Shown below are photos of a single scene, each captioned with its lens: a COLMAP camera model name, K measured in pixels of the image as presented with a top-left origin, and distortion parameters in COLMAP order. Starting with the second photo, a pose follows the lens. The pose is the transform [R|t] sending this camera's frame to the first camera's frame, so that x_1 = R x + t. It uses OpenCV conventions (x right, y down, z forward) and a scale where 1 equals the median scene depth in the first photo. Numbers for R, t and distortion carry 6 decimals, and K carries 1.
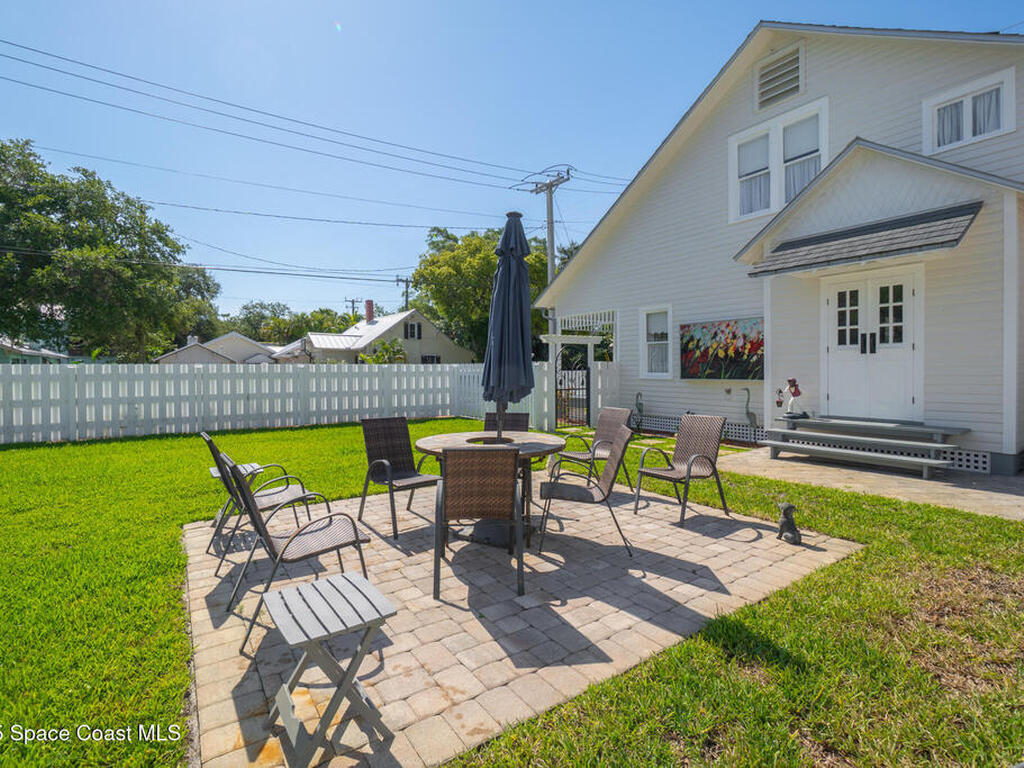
lens RADIAL K [[492.0, 0, 499.3], [0, 492.0, 376.2], [0, 0, 1]] dist [-0.014195, -0.000187]
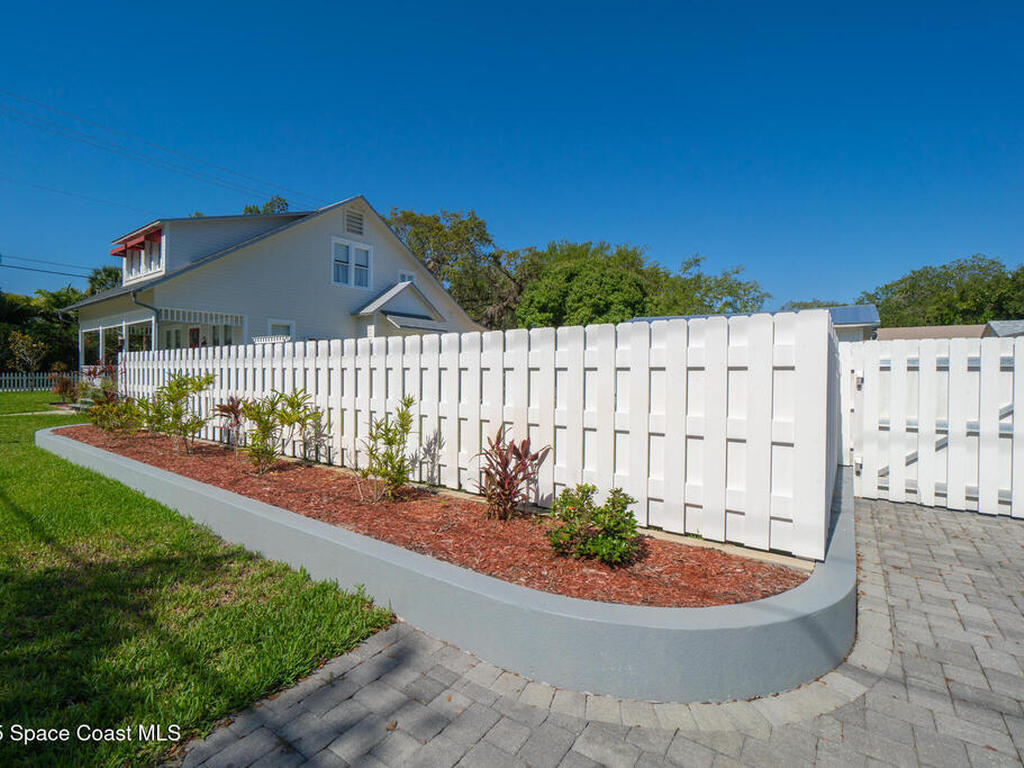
lens RADIAL K [[492.0, 0, 499.3], [0, 492.0, 376.2], [0, 0, 1]] dist [-0.014195, -0.000187]
pose [[-0.316193, 0.000692, 0.948695, -1.532270], [0.011103, 0.999934, 0.002971, 0.021667], [-0.948630, 0.011473, -0.316179, 1.083888]]
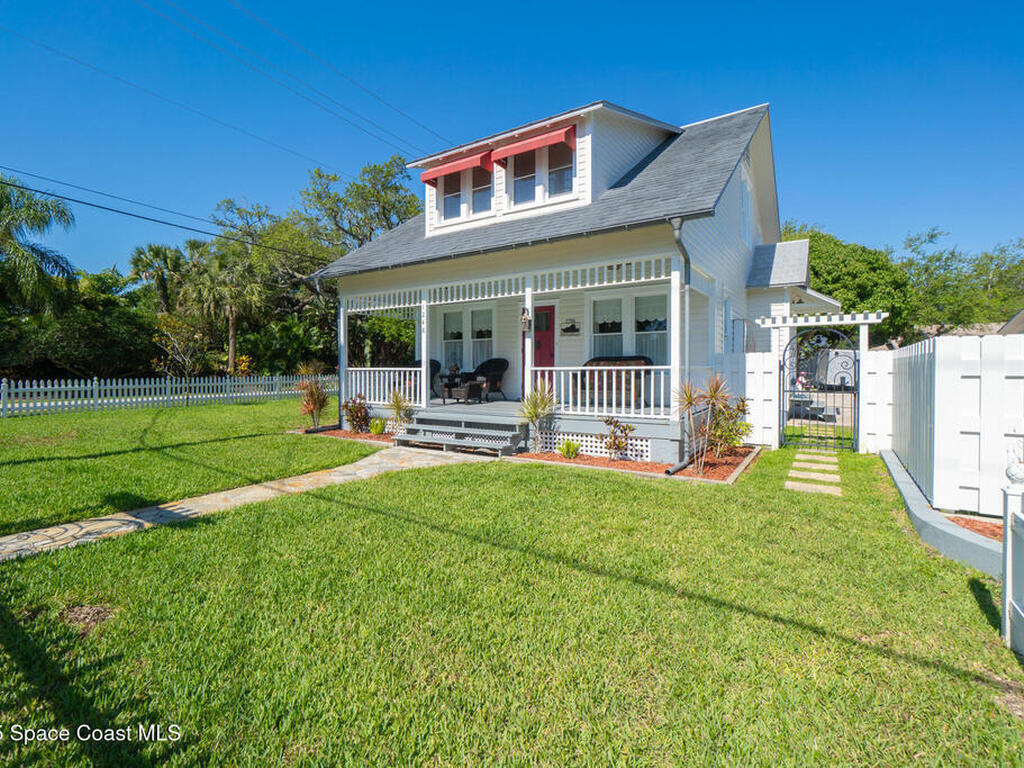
lens RADIAL K [[492.0, 0, 499.3], [0, 492.0, 376.2], [0, 0, 1]] dist [-0.014195, -0.000187]
pose [[-0.370177, -0.003328, 0.928955, -0.421777], [0.018487, 0.999769, 0.010949, -0.017209], [-0.928777, 0.021227, -0.370030, 2.144012]]
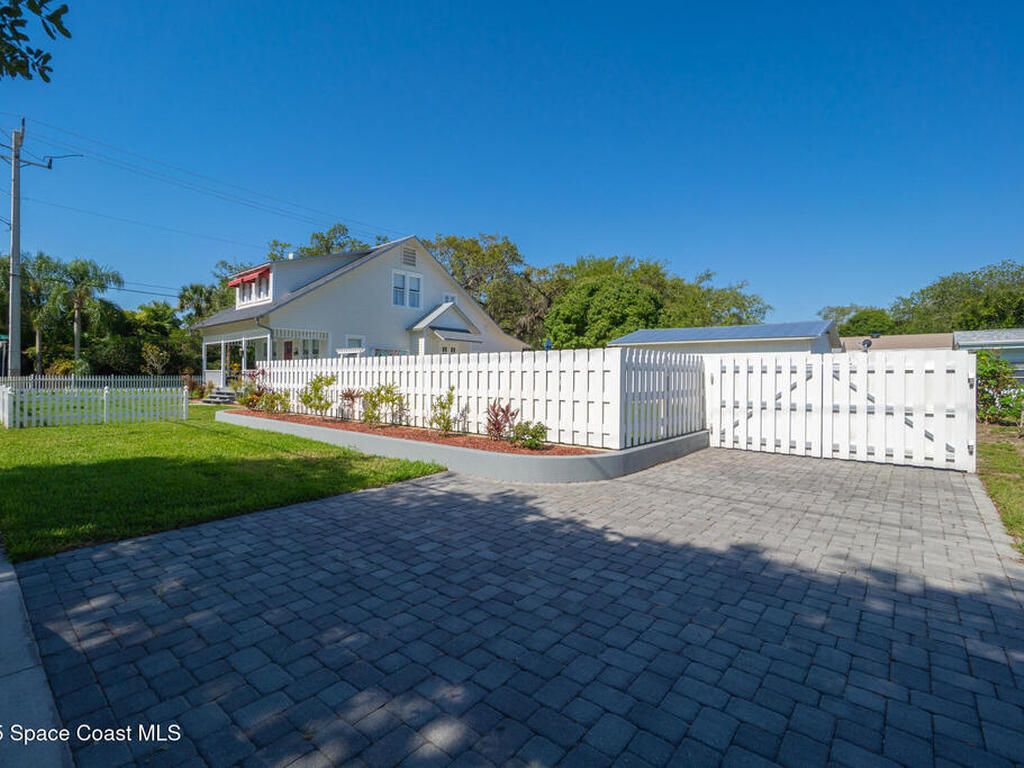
lens RADIAL K [[492.0, 0, 499.3], [0, 492.0, 376.2], [0, 0, 1]] dist [-0.014195, -0.000187]
pose [[-0.236472, 0.008973, 0.971597, -2.018521], [0.008978, 0.999935, -0.007050, 0.031661], [-0.971597, 0.007056, -0.236537, 1.156609]]
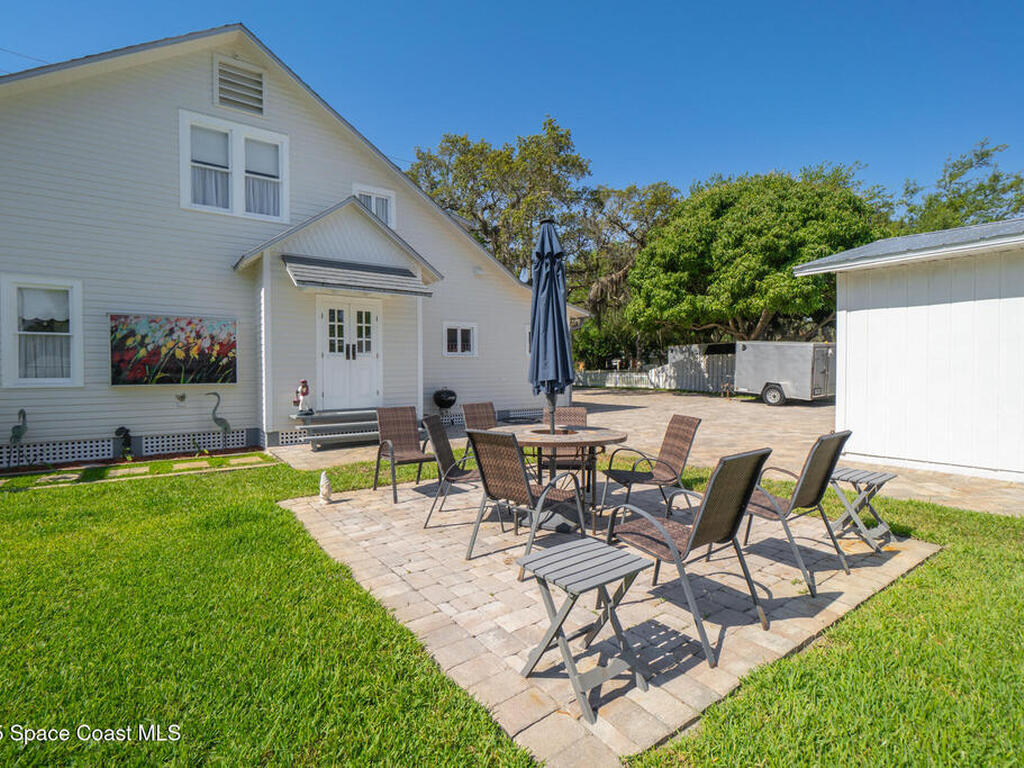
lens RADIAL K [[492.0, 0, 499.3], [0, 492.0, 376.2], [0, 0, 1]] dist [-0.014195, -0.000187]
pose [[-0.015137, -0.002257, 0.999883, -0.458587], [0.021610, 0.999763, 0.002584, 0.002907], [-0.999652, 0.021647, -0.015085, 0.489519]]
